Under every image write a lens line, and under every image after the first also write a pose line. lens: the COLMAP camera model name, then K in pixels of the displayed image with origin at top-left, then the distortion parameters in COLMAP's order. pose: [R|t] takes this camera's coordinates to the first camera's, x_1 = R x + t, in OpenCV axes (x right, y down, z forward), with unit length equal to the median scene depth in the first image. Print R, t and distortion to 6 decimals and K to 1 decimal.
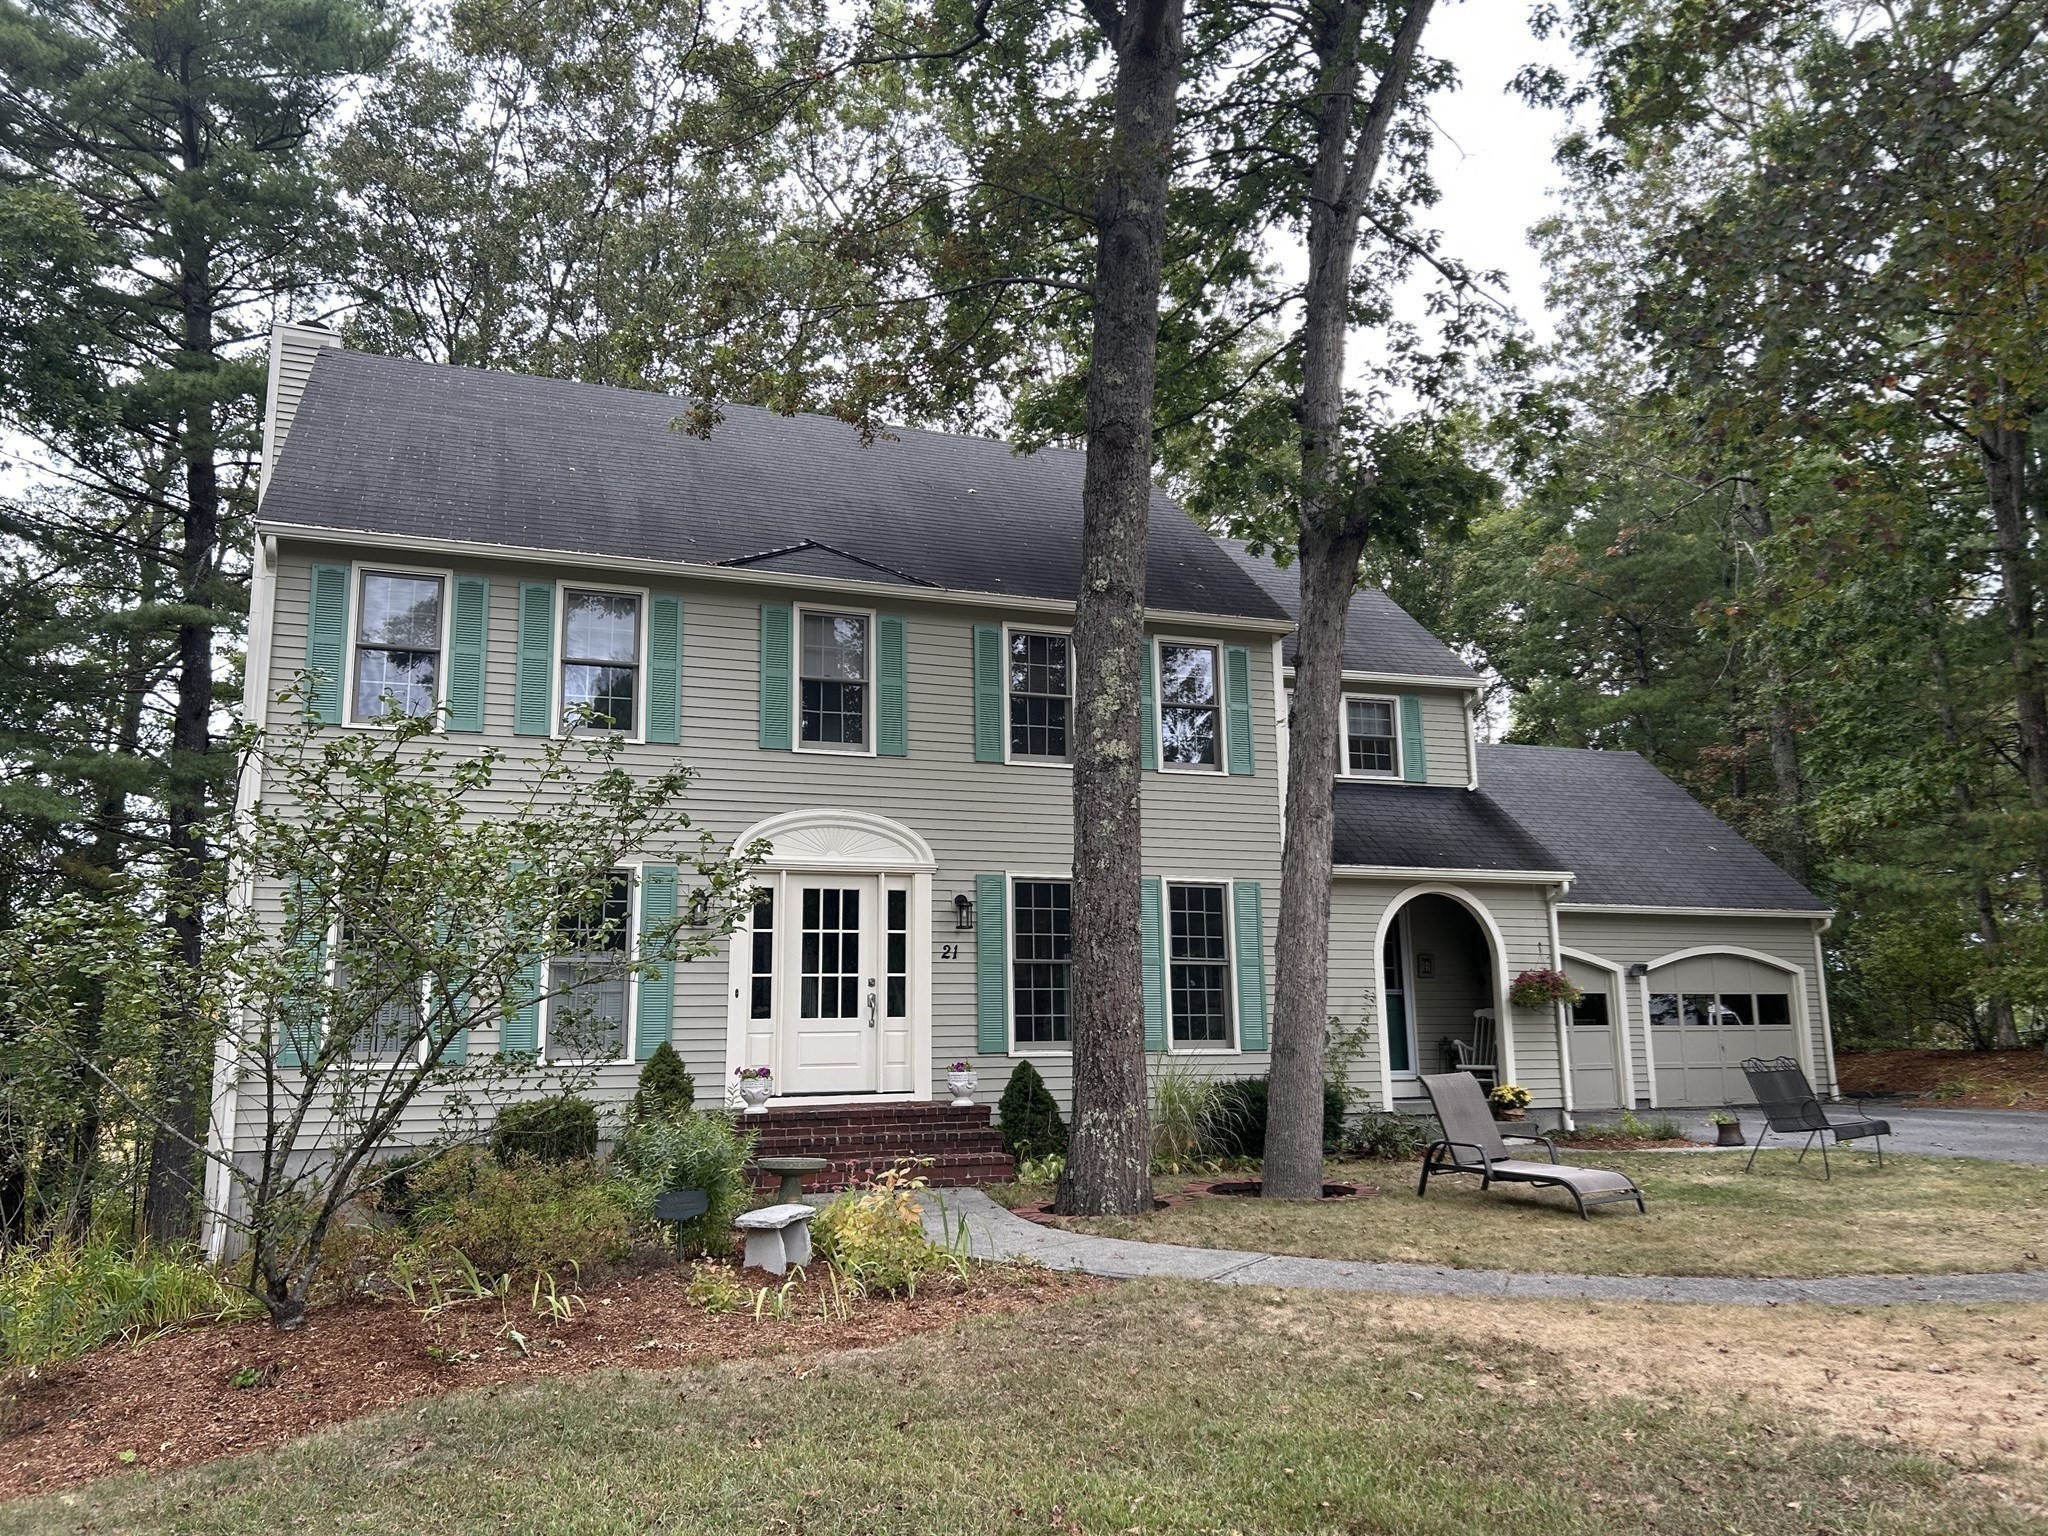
lens RADIAL K [[1547.2, 0, 1030.9], [0, 1547.2, 759.9], [0, 0, 1]] dist [0.070176, -0.085210]
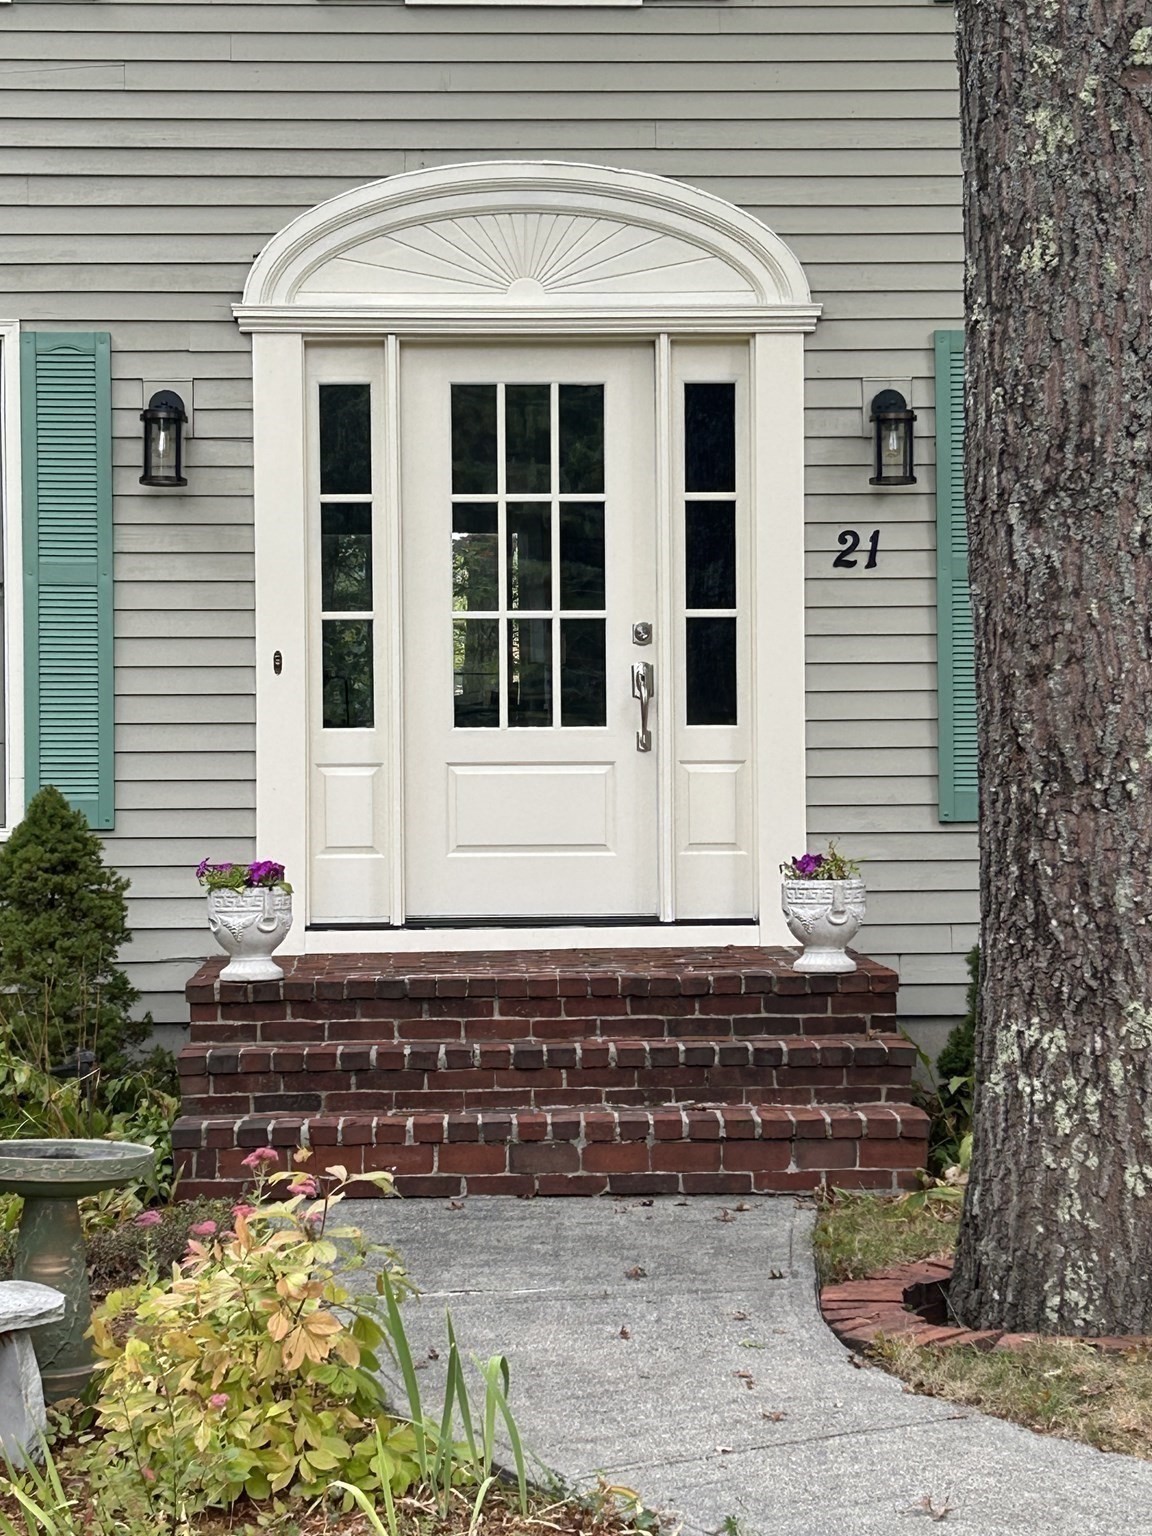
lens RADIAL K [[3237.8, 0, 577.1], [0, 3237.8, 773.1], [0, 0, 1]] dist [0.208501, 0.000000]
pose [[0.942976, 0.009633, -0.332722, 0.140442], [0.053044, 0.982459, 0.178777, 0.036801], [0.328607, -0.186232, 0.925924, 0.270168]]
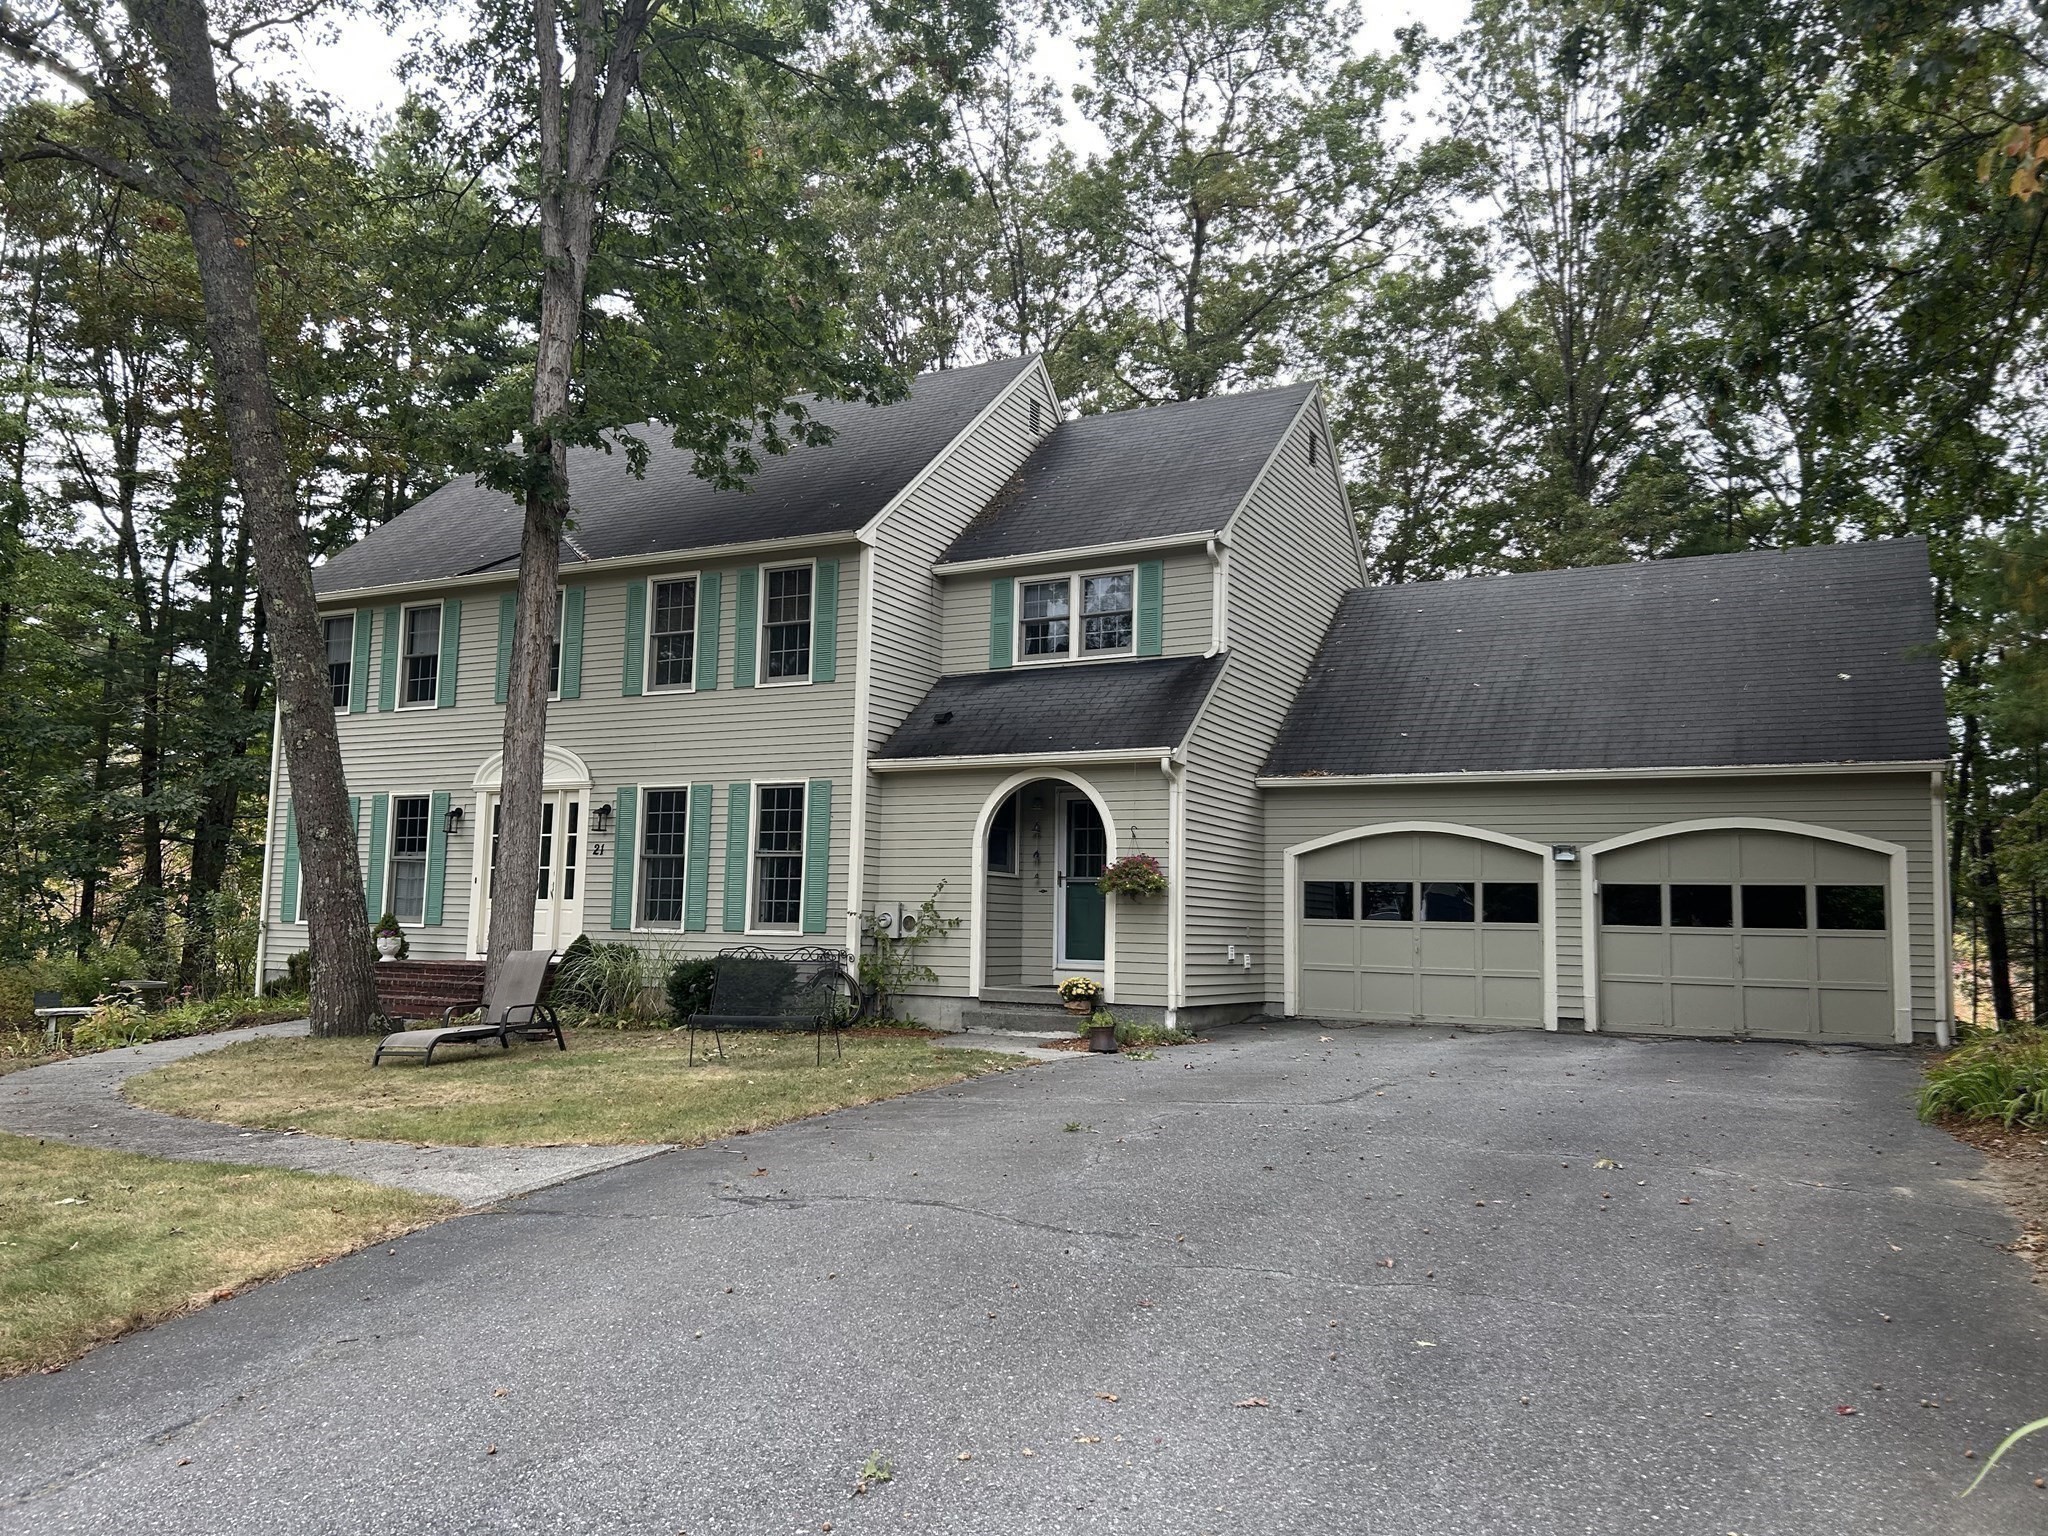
lens RADIAL K [[1547.2, 0, 1029.0], [0, 1547.2, 768.9], [0, 0, 1]] dist [0.070176, -0.085210]
pose [[0.667639, -0.053263, -0.742578, 1.140194], [0.106265, 0.994042, 0.024242, 0.065999], [0.736863, -0.095095, 0.669321, 0.421665]]
